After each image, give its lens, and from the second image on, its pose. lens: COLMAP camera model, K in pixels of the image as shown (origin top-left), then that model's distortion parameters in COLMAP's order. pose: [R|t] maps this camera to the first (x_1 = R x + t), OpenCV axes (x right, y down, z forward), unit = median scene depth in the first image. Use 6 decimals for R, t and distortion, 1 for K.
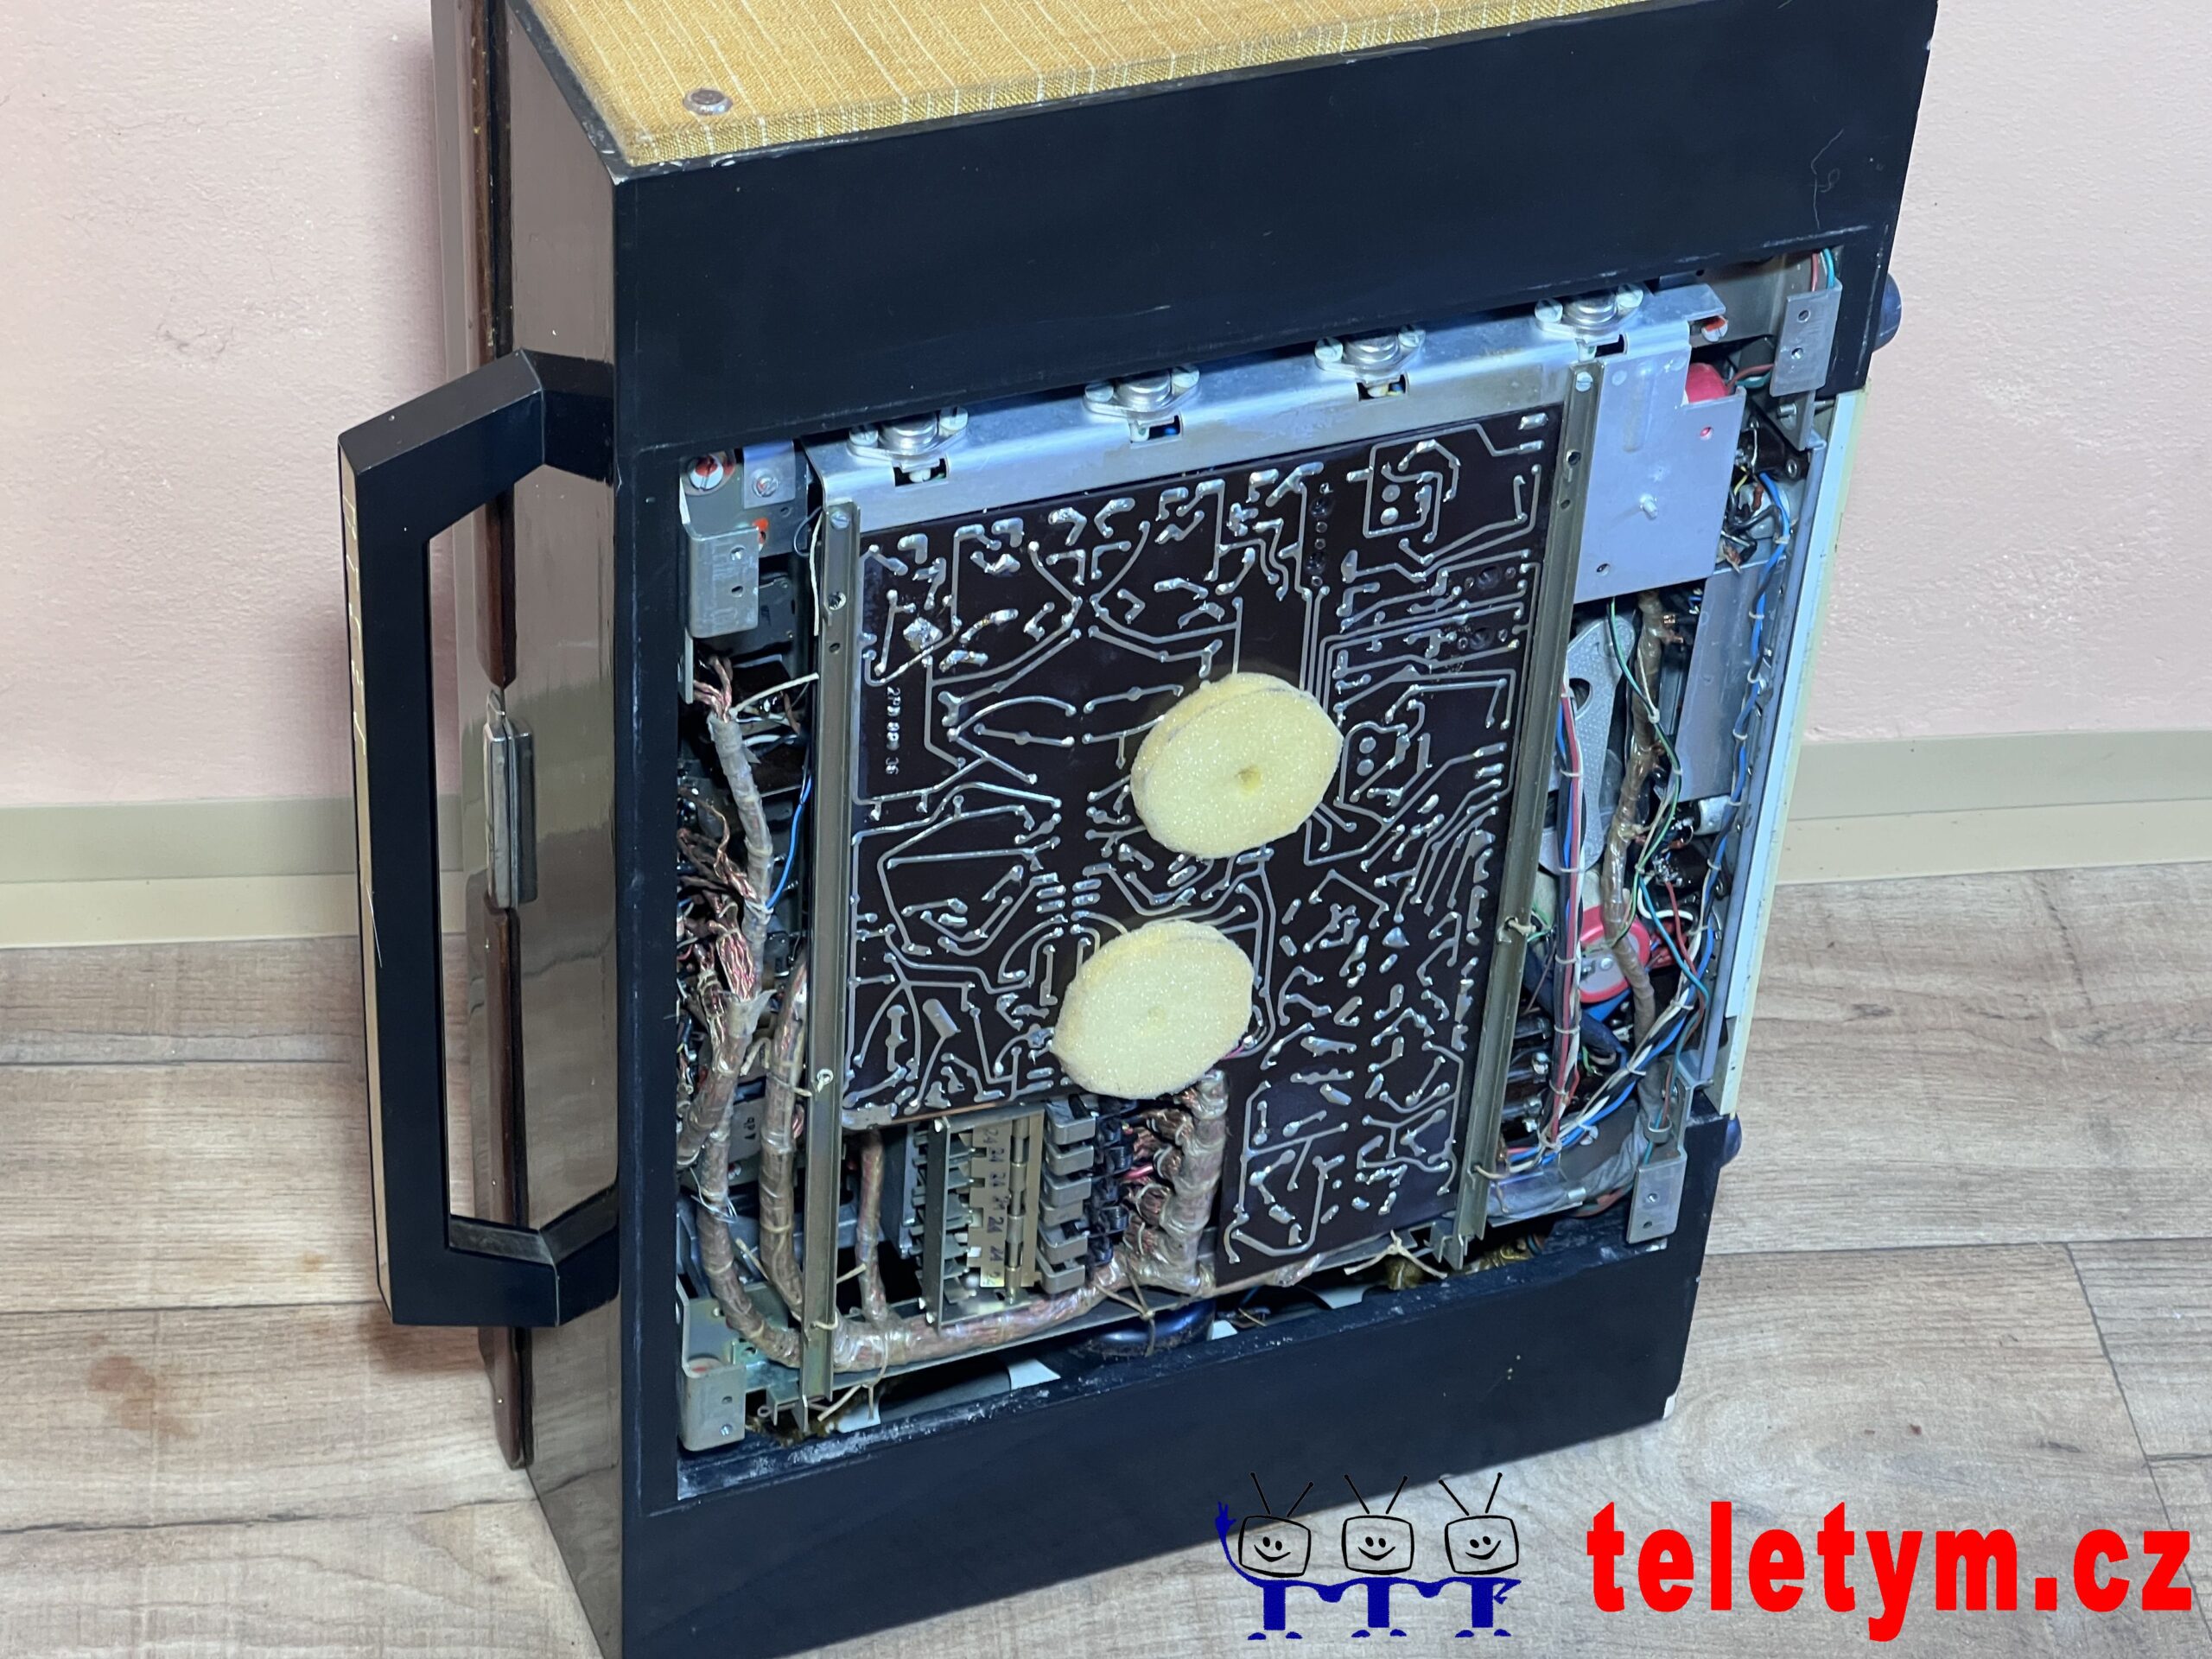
lens RADIAL K [[5050.0, 0, 1163.4], [0, 5050.0, 829.9], [0, 0, 1]] dist [-0.069590, 2.581164]
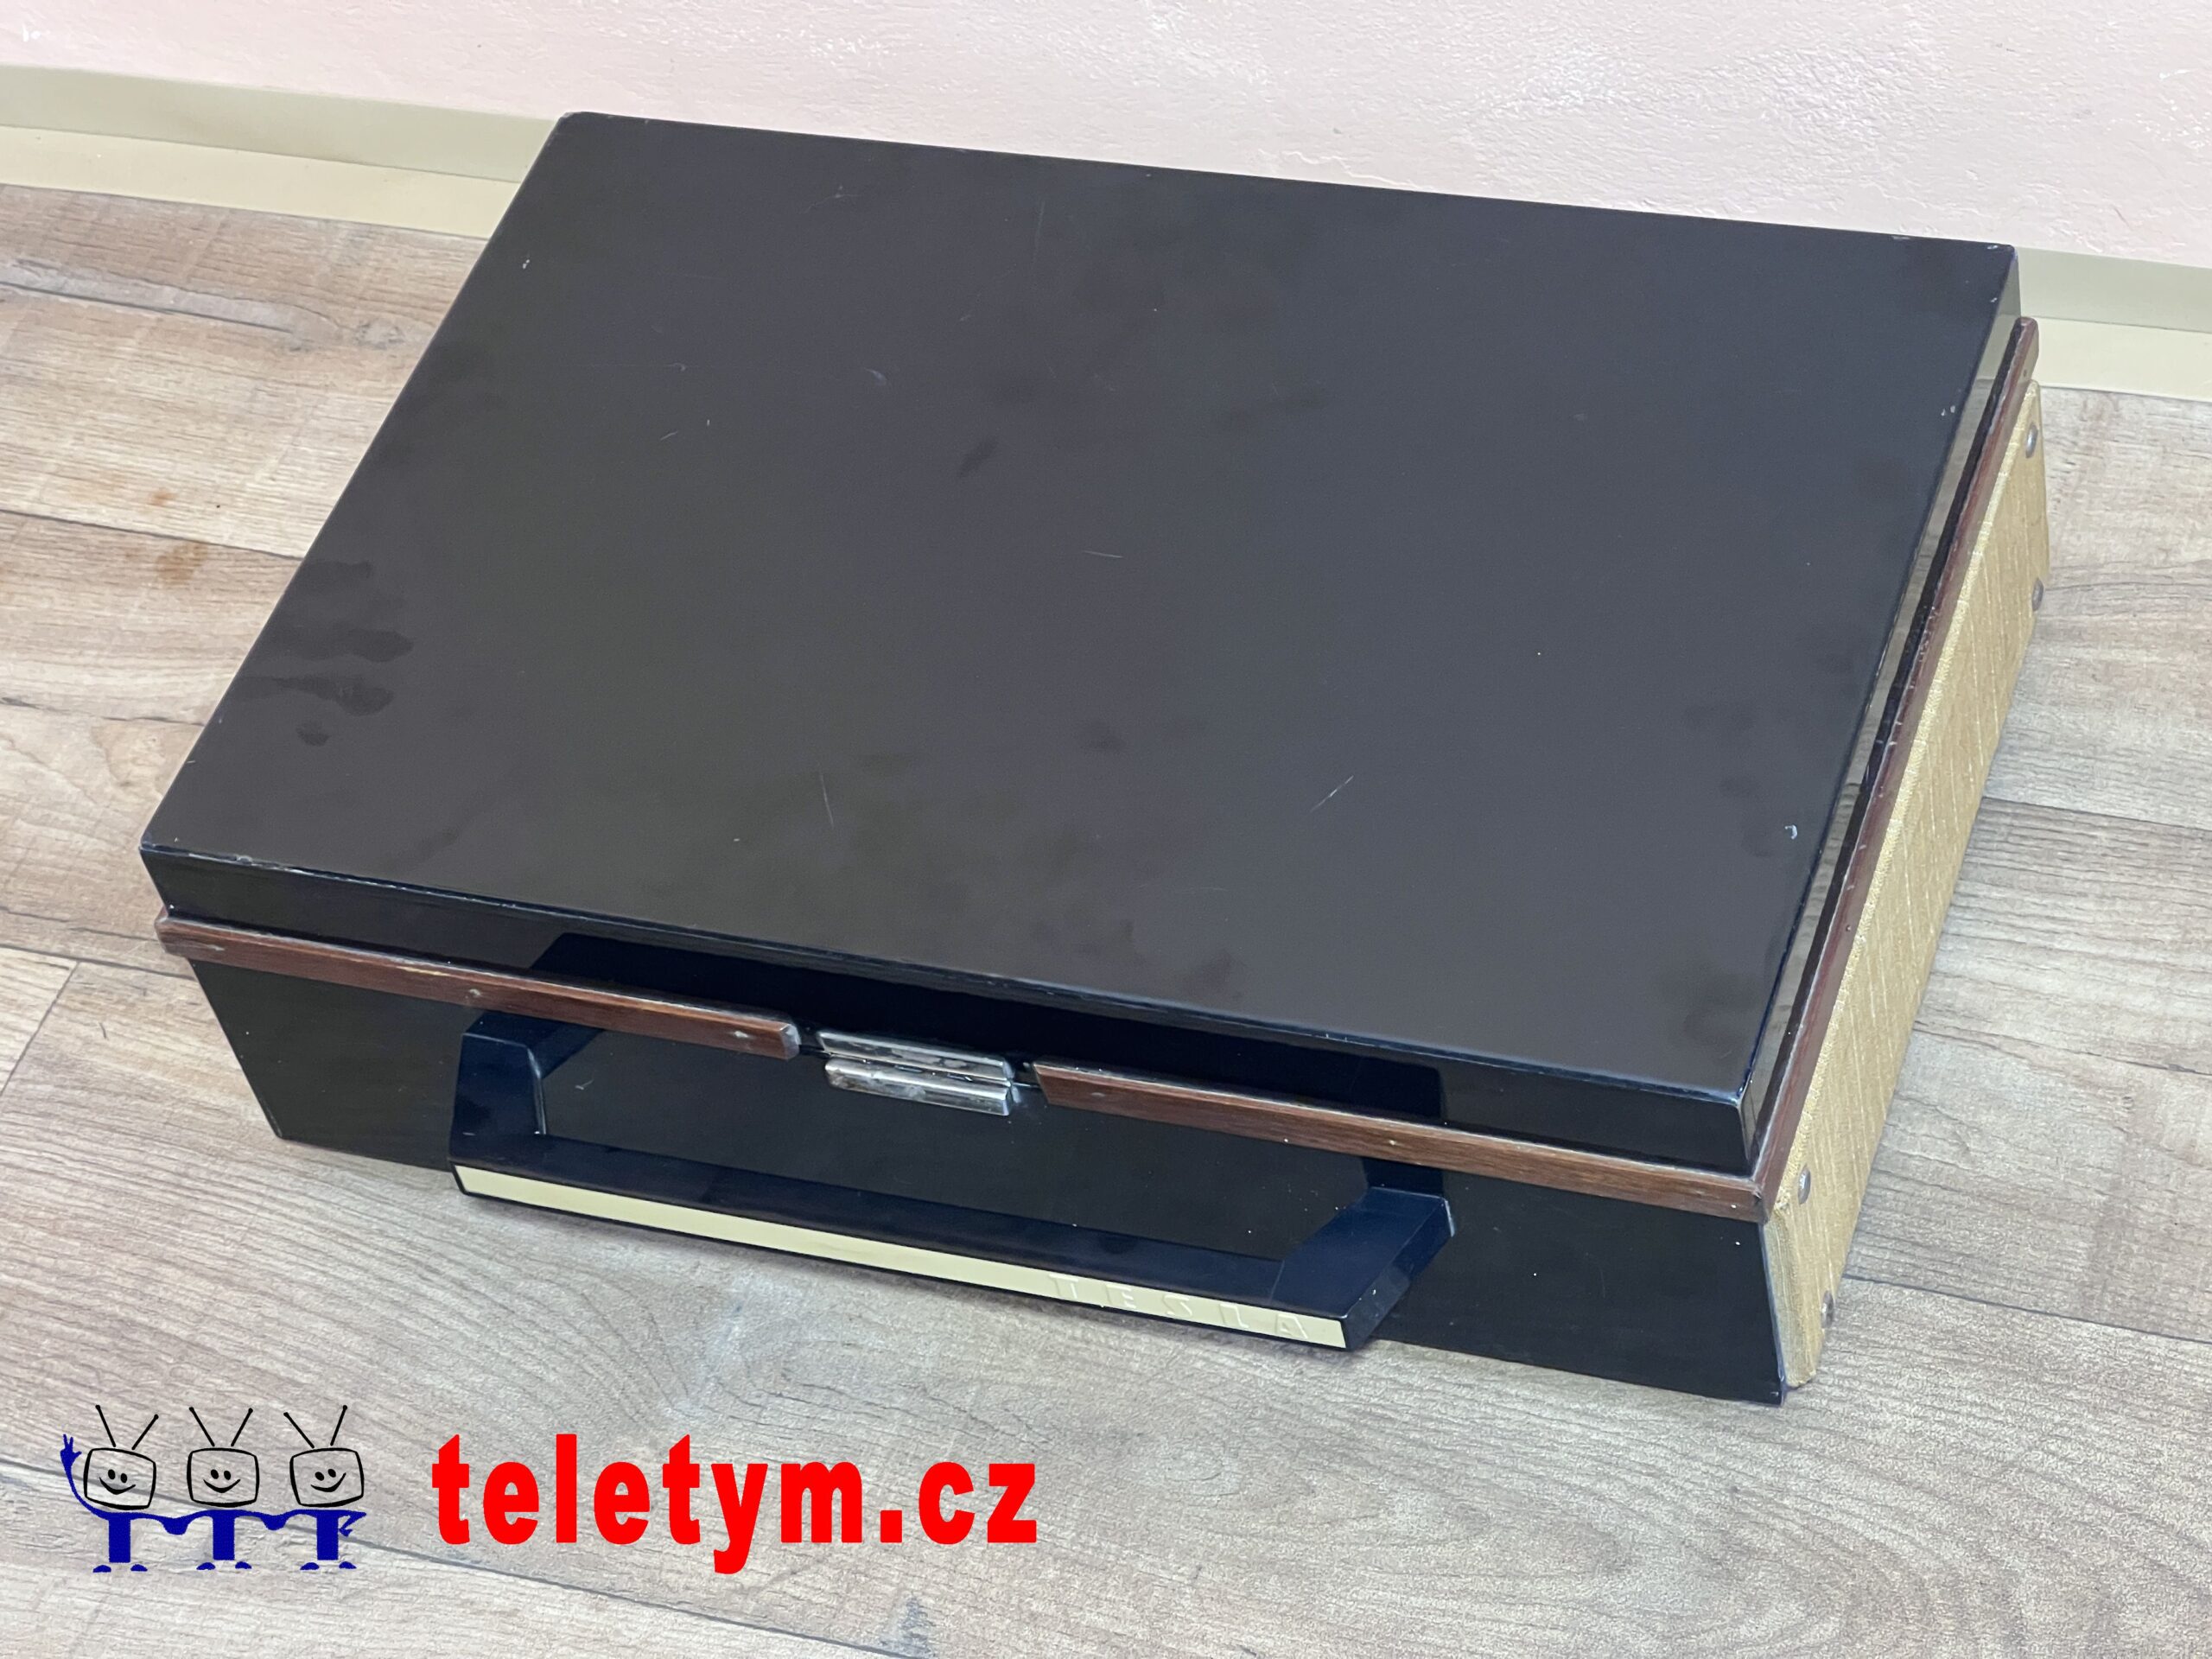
lens RADIAL K [[5033.8, 0, 1096.8], [0, 5033.8, 824.9], [0, 0, 1]] dist [0.239560, 0.070818]
pose [[0.863095, 0.185718, -0.469655, 0.582142], [-0.099673, 0.974281, 0.202094, -0.100725], [0.495109, -0.127614, 0.859408, 0.062551]]
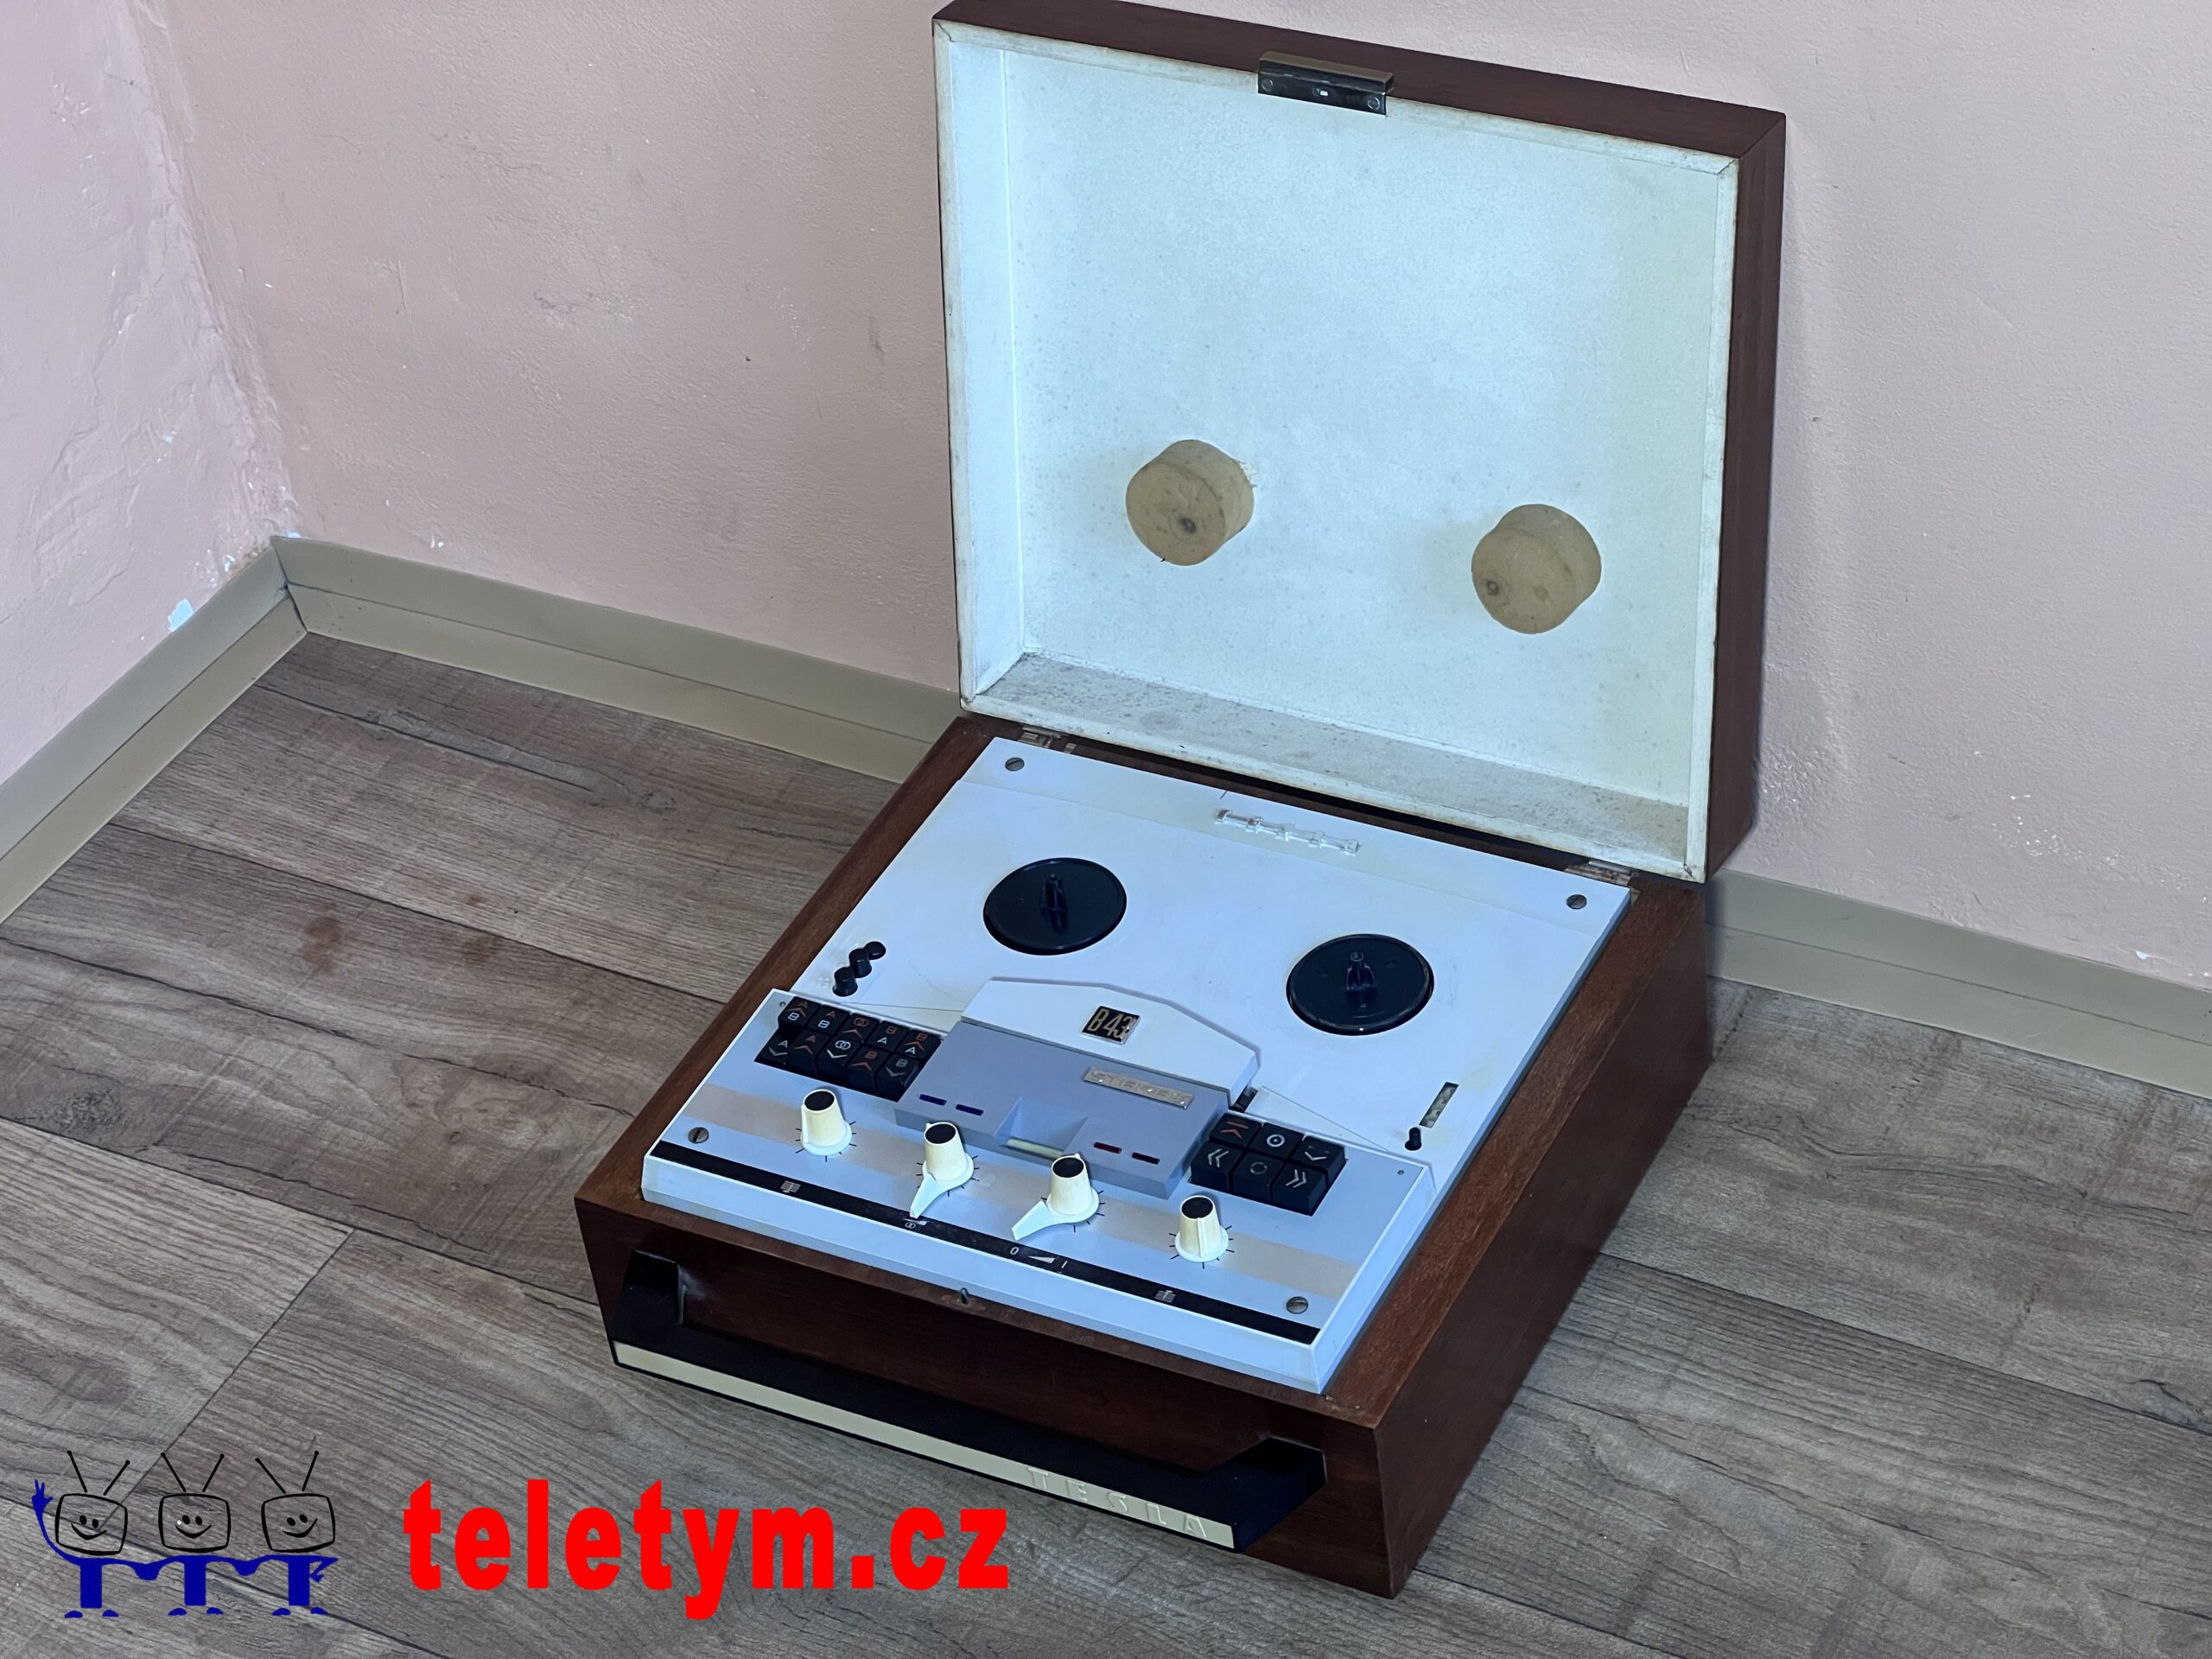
lens RADIAL K [[5071.2, 0, 1106.8], [0, 5071.2, 786.0], [0, 0, 1]] dist [0.077371, 3.084416]
pose [[0.806791, 0.241933, -0.539033, 0.796063], [-0.240076, 0.967847, 0.075067, -0.108804], [0.539863, 0.068846, 0.838933, -0.204218]]
